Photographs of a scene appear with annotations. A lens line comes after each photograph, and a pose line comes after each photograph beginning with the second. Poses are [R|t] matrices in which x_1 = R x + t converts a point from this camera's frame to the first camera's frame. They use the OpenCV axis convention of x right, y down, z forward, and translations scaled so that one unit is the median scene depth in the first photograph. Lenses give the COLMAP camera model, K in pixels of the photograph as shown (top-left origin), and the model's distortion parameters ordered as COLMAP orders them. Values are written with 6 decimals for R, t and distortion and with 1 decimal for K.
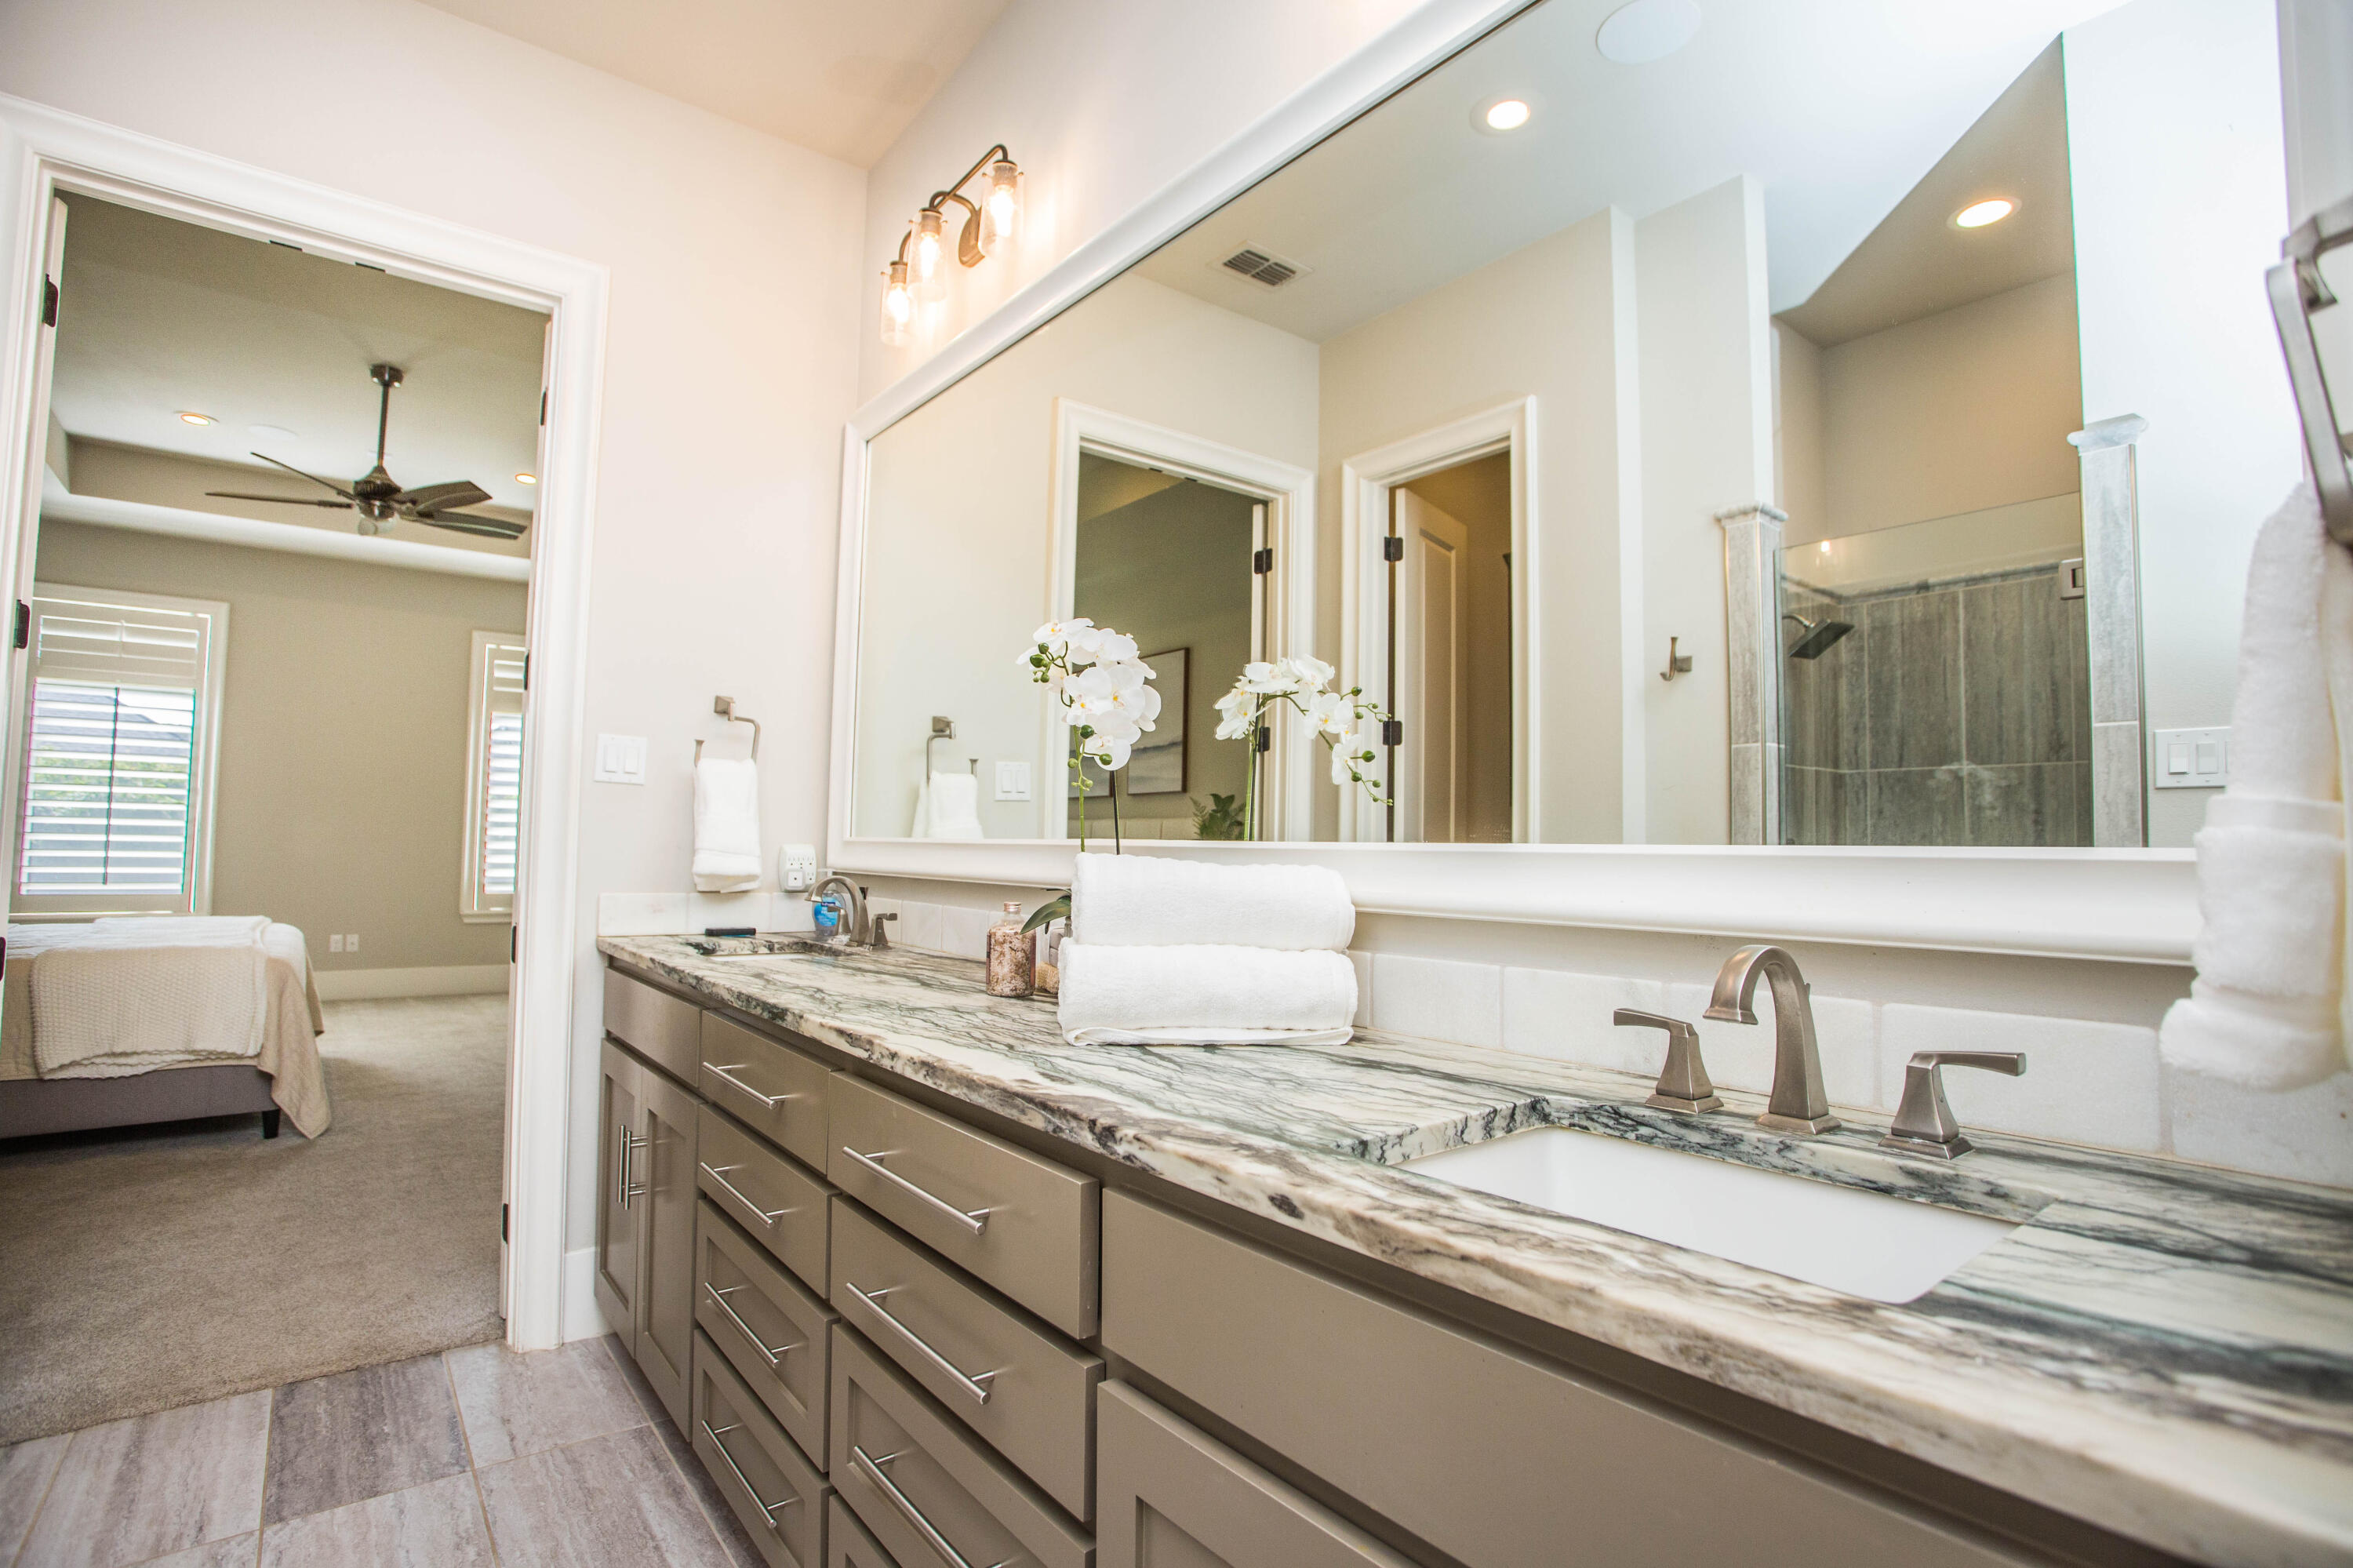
lens RADIAL K [[1148.8, 0, 1165.1], [0, 1148.8, 779.6], [0, 0, 1]] dist [-0.075313, 0.032830]
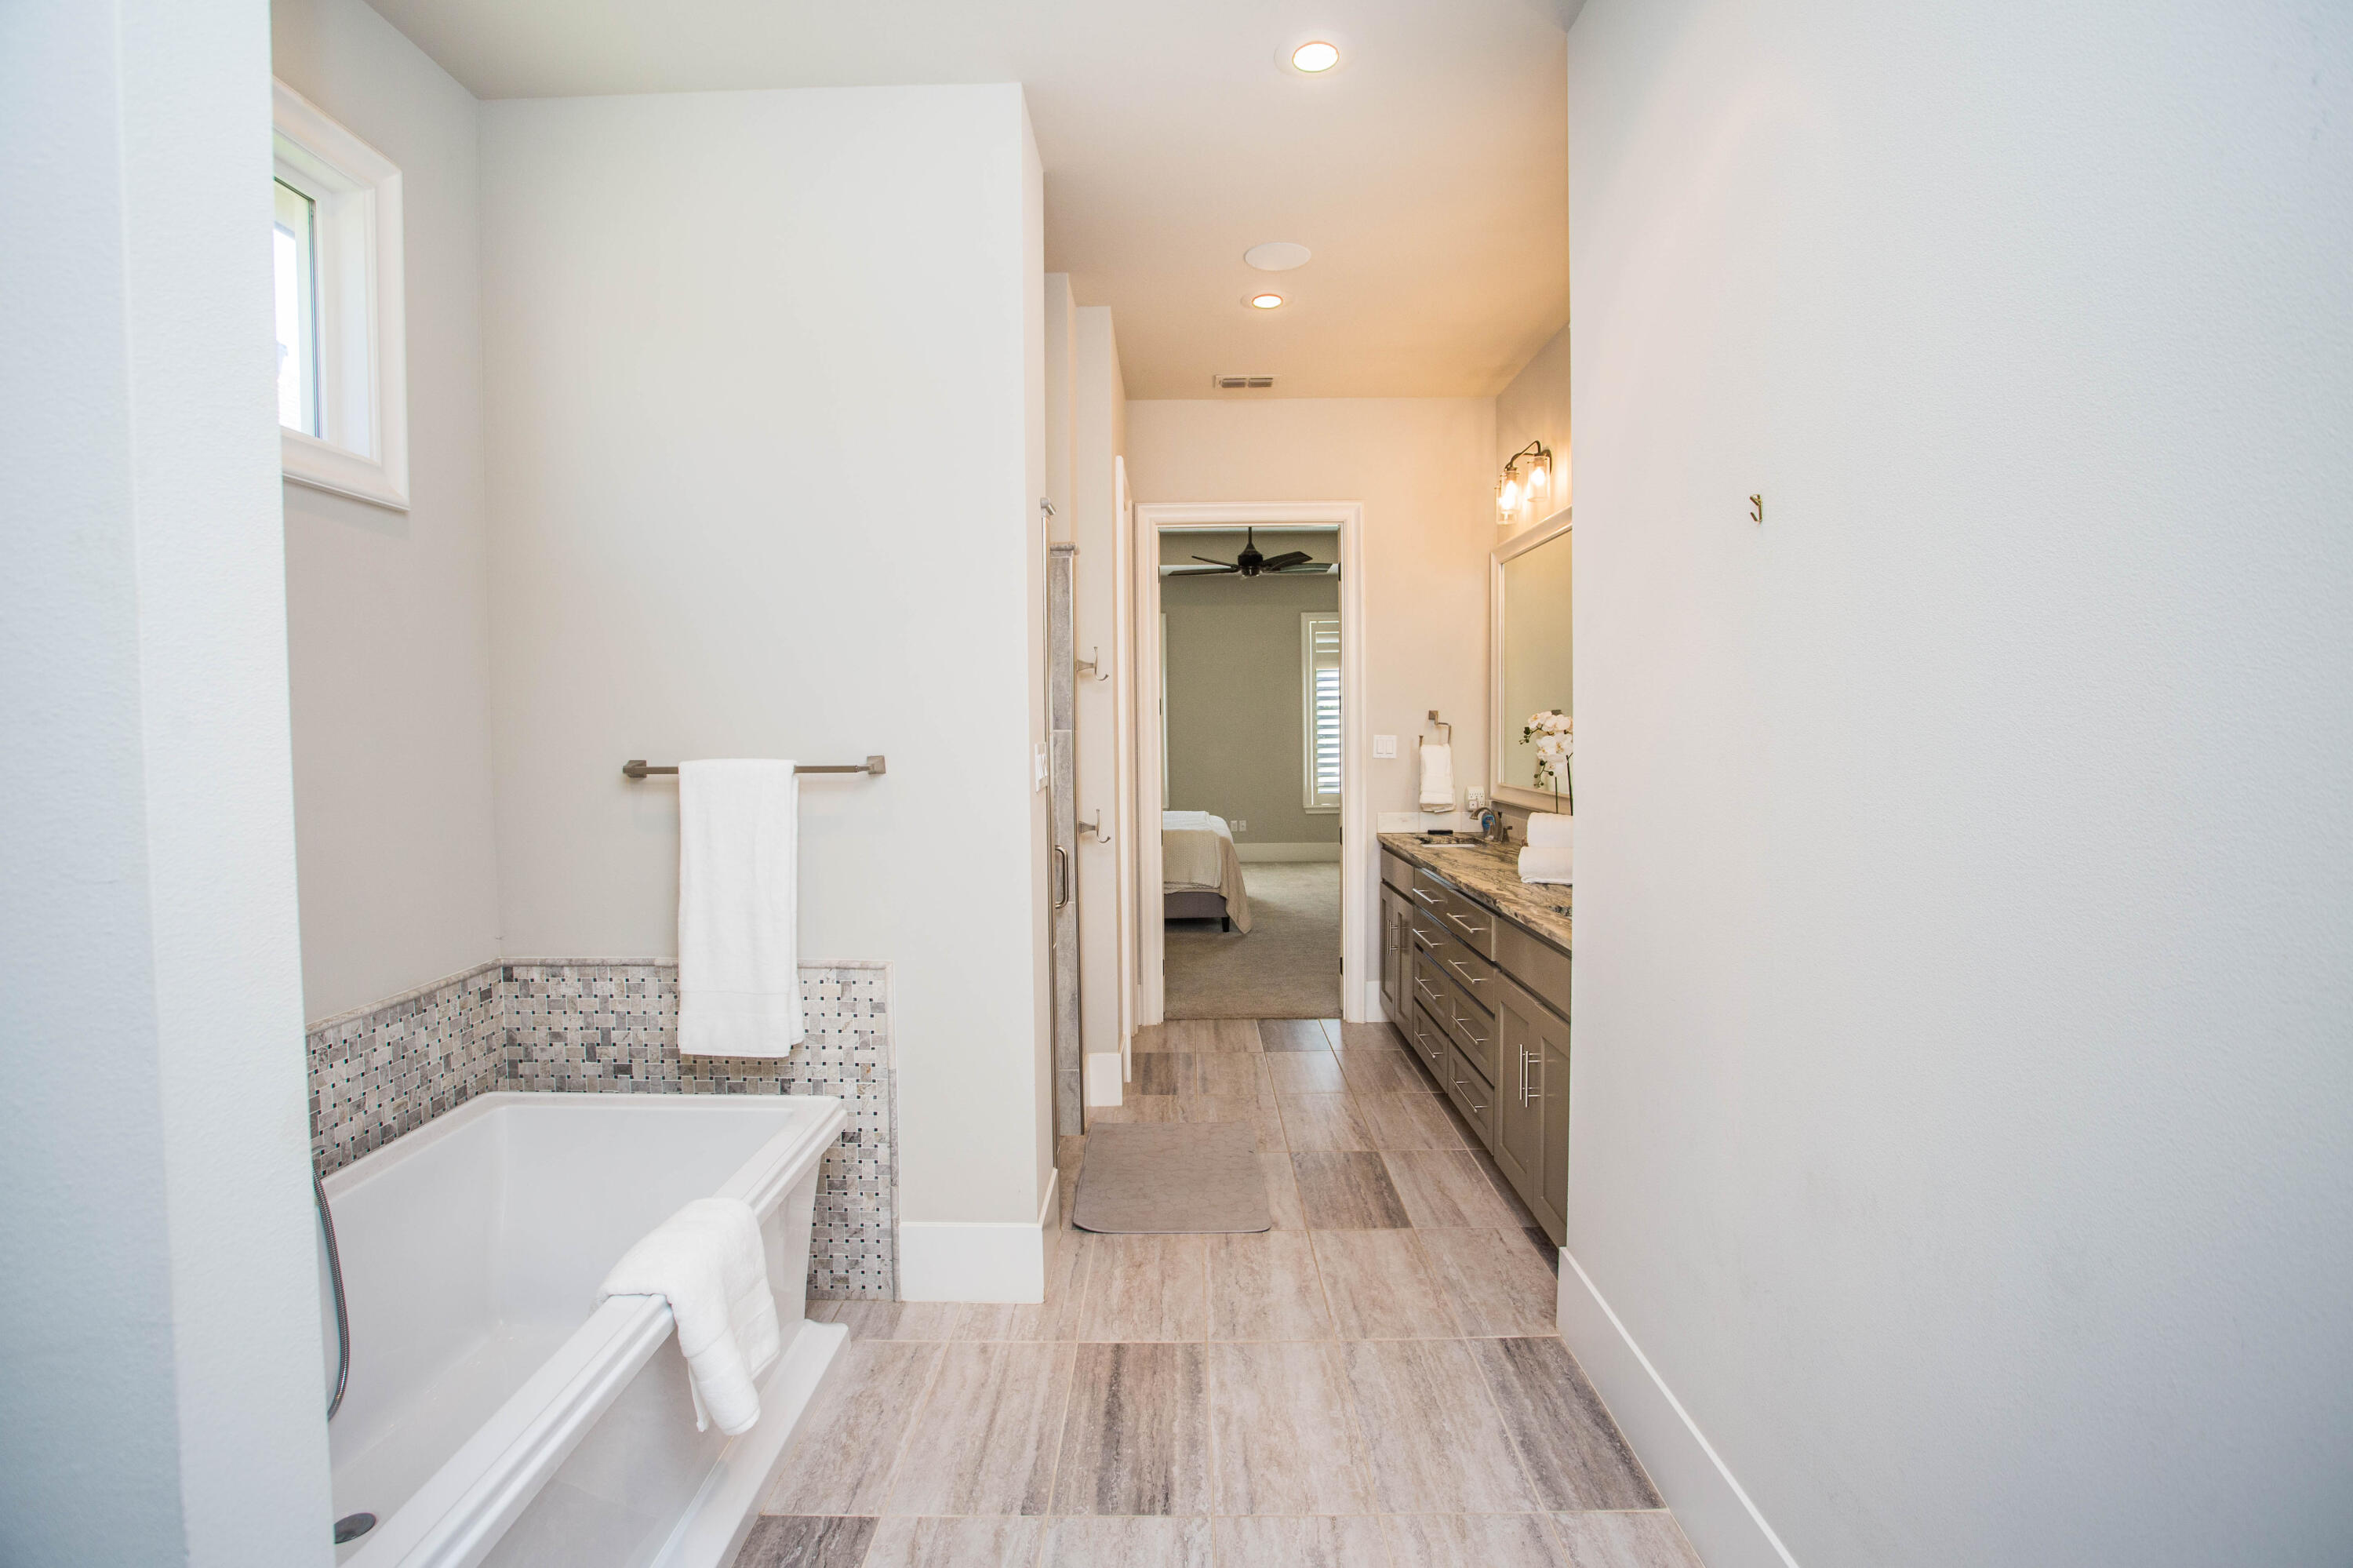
lens RADIAL K [[1143.4, 0, 1176.5], [0, 1143.4, 784.0], [0, 0, 1]] dist [-0.078366, 0.038334]
pose [[0.790499, 0.005980, -0.612434, 0.450529], [0.059323, 0.994503, 0.086282, -0.141476], [0.609583, -0.104538, 0.785799, -0.794325]]
